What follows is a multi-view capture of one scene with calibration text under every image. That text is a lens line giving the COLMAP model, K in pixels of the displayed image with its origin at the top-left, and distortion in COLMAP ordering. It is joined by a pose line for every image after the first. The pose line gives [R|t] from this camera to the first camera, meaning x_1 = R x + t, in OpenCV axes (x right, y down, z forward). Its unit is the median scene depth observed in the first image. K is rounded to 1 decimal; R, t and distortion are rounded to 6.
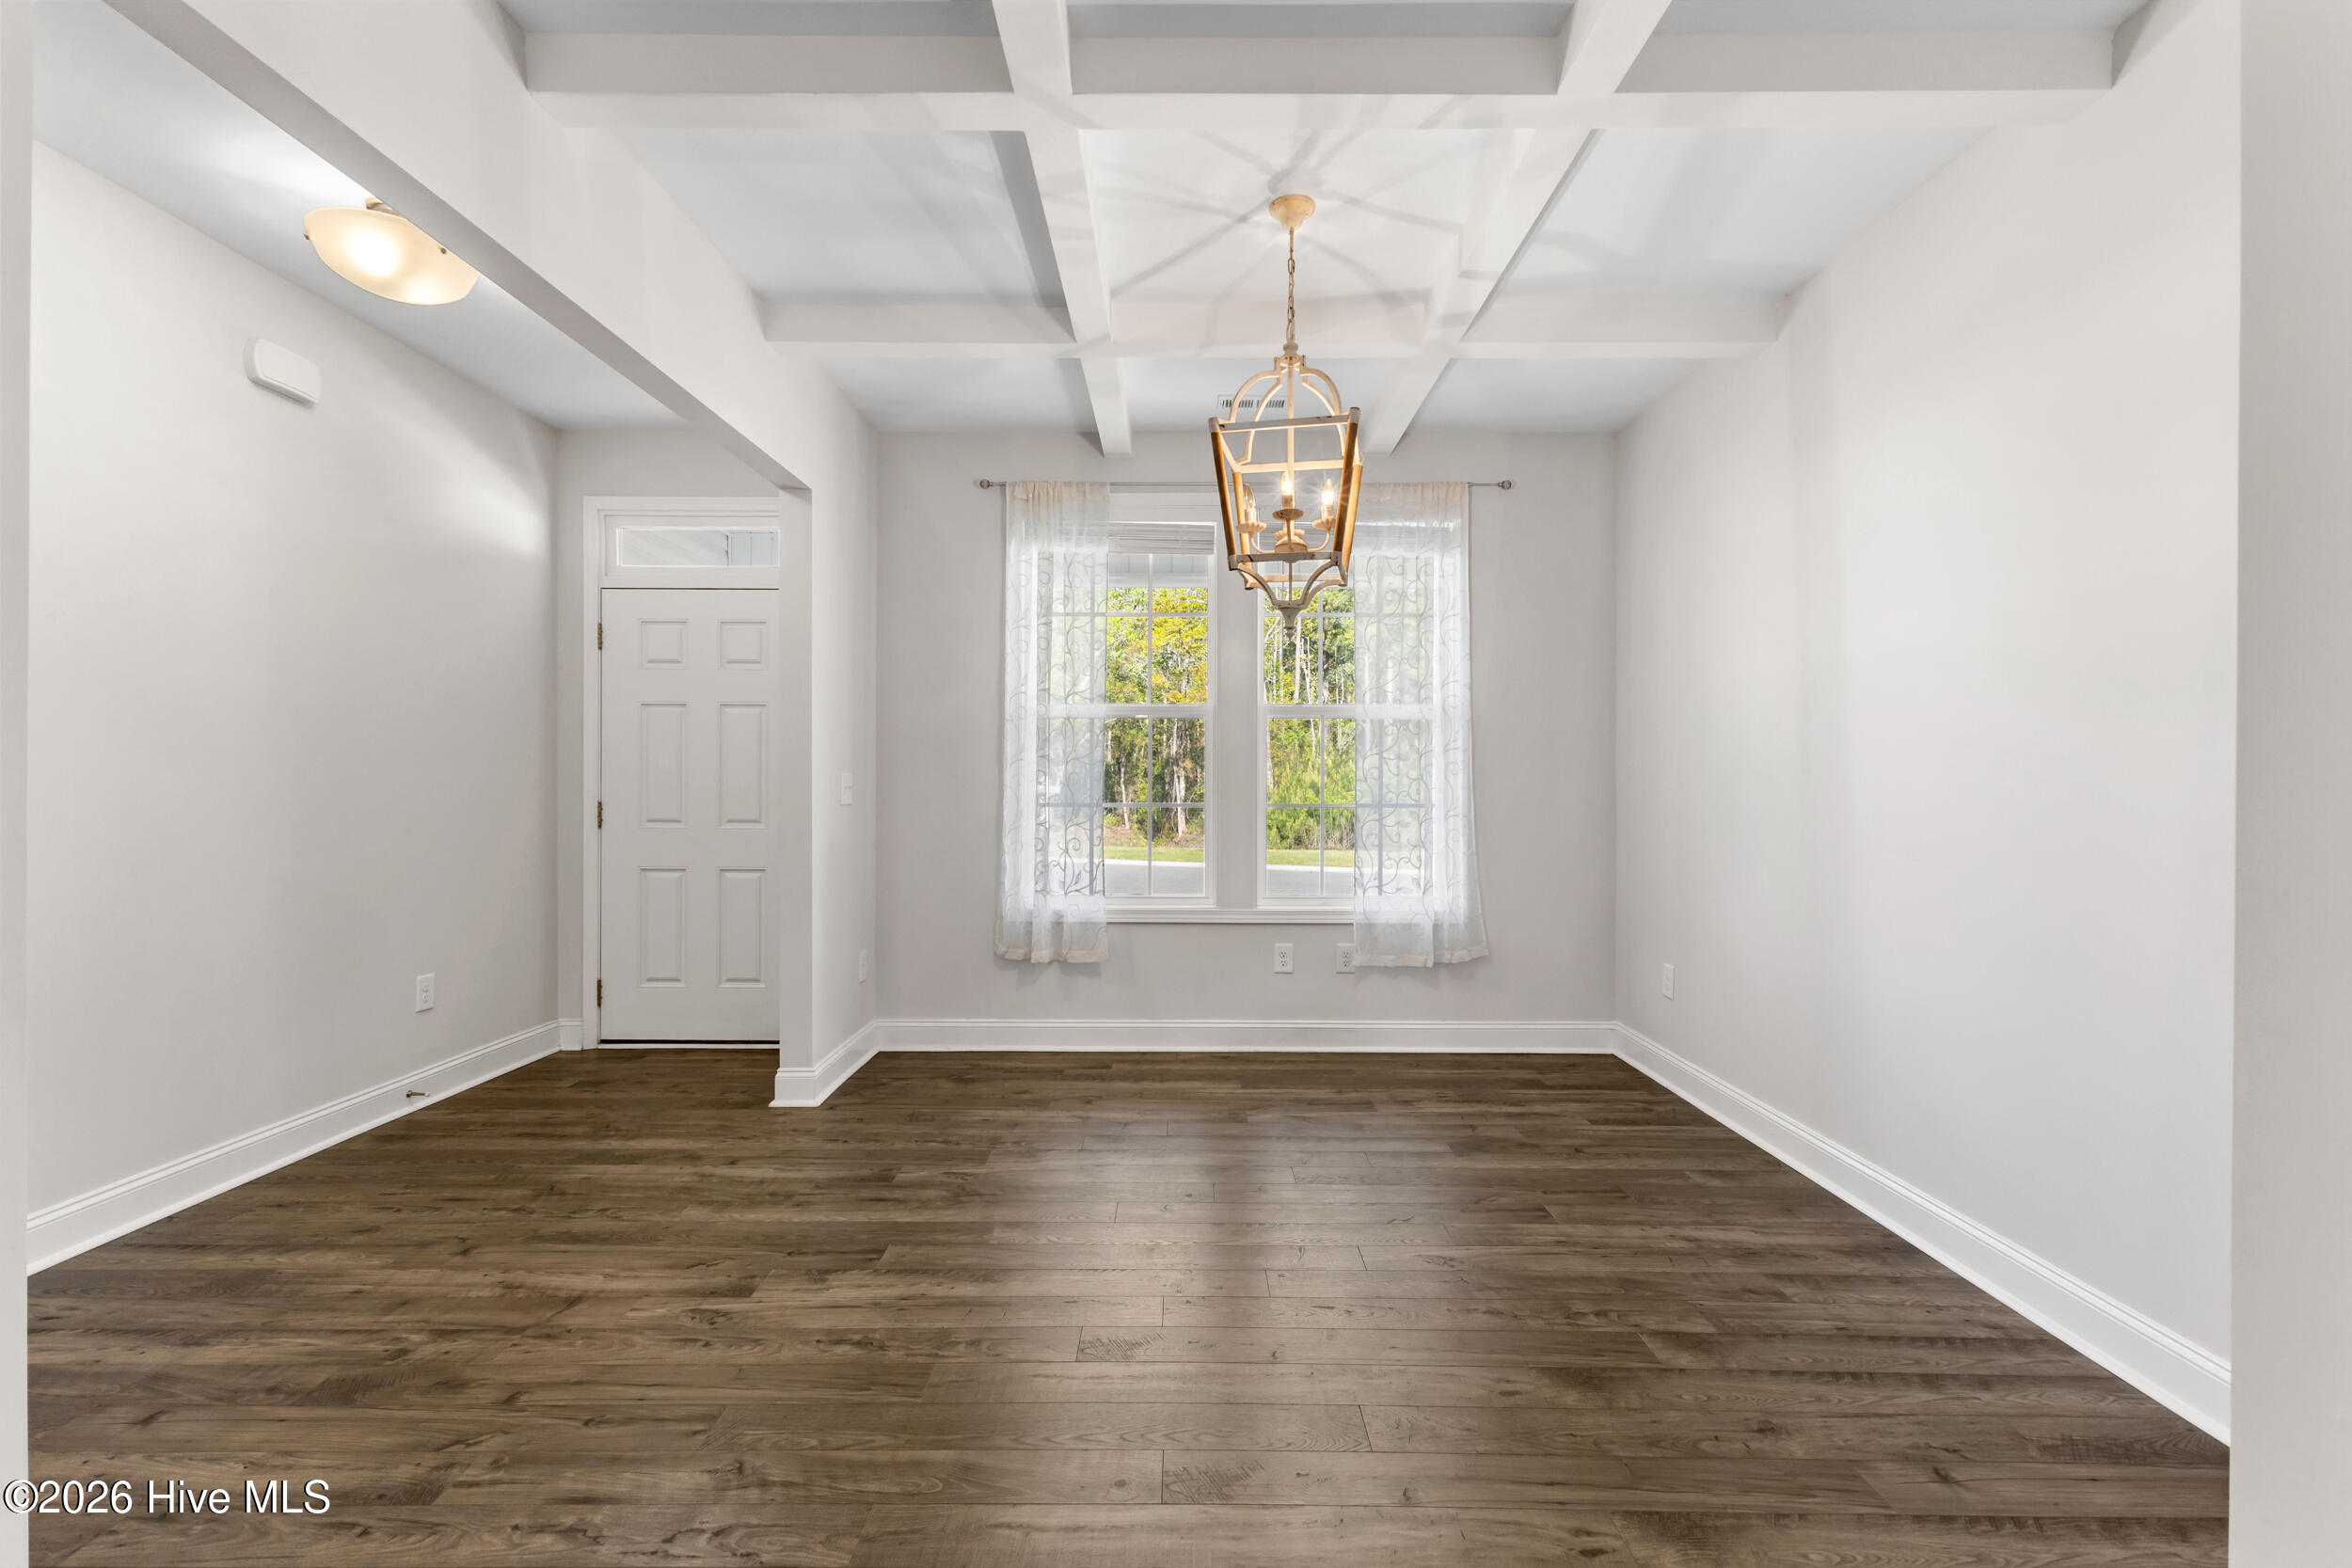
lens RADIAL K [[1007.7, 0, 1177.8], [0, 1007.7, 788.4], [0, 0, 1]] dist [0.012954, -0.003052]
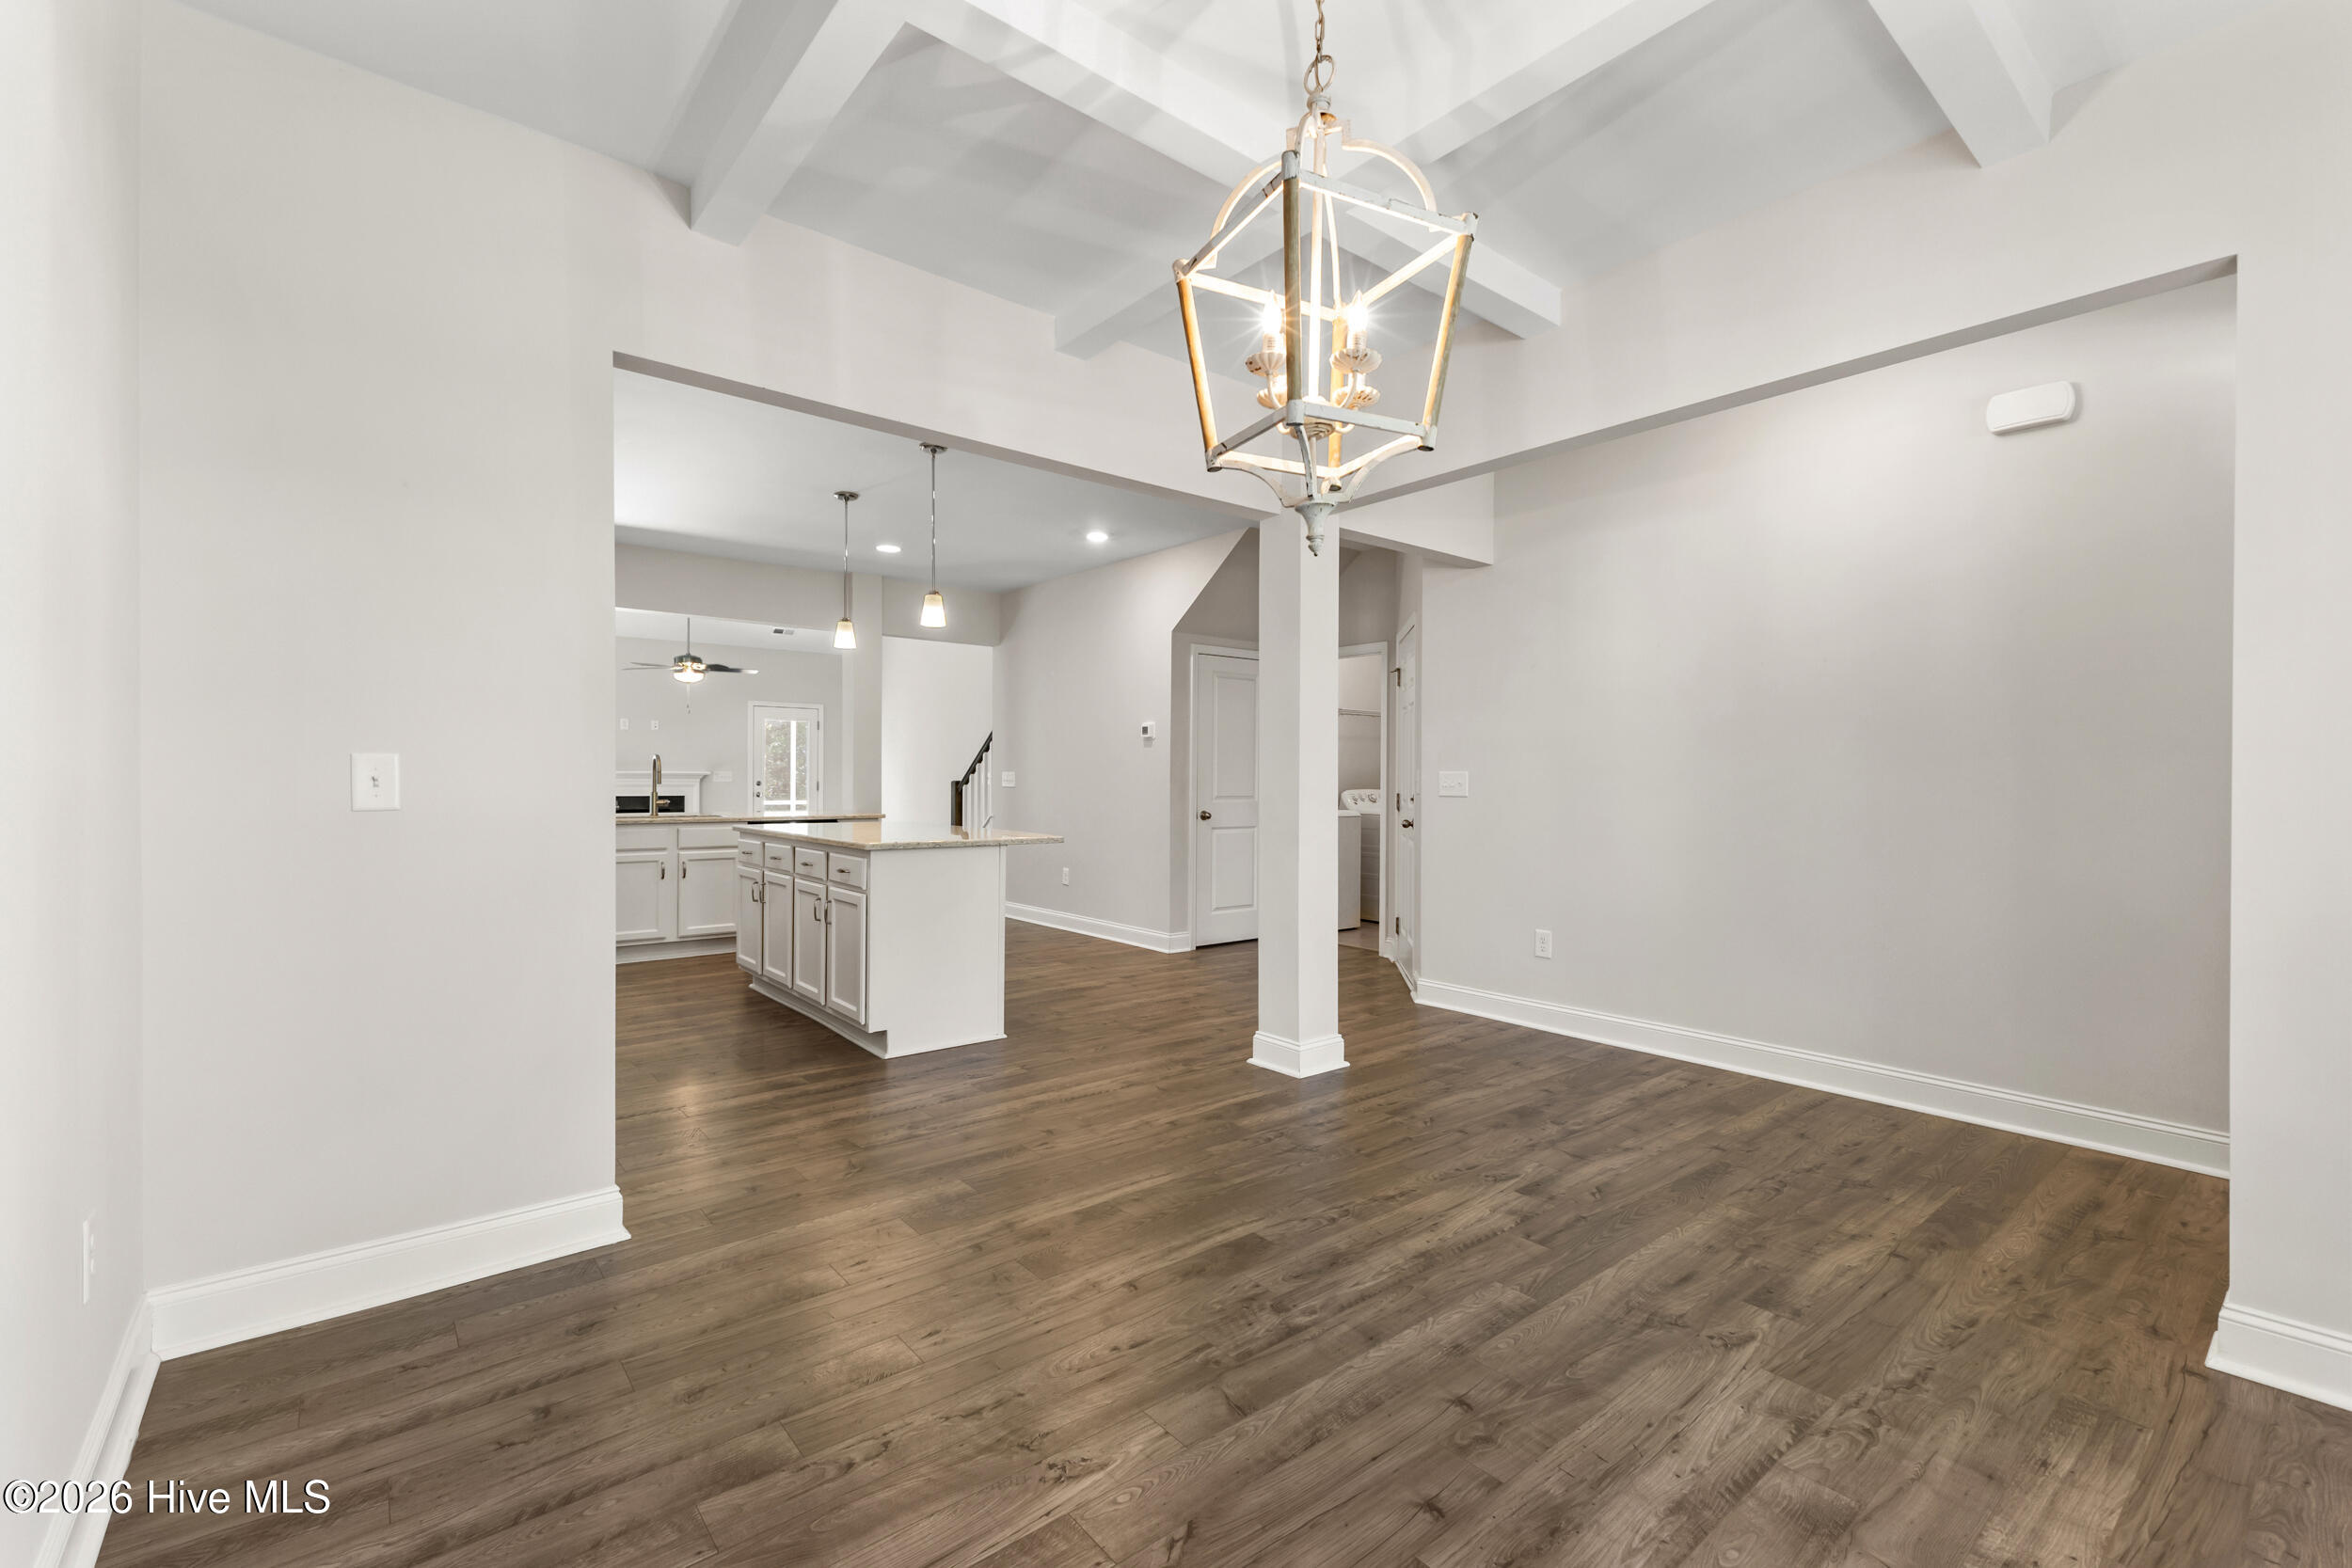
lens RADIAL K [[1007.7, 0, 1170.6], [0, 1007.7, 782.1], [0, 0, 1]] dist [0.012954, -0.003052]
pose [[-0.775638, -0.003836, -0.631166, 0.643674], [-0.011186, 0.999908, 0.007669, -0.005150], [0.631079, 0.013009, -0.775610, 1.571668]]
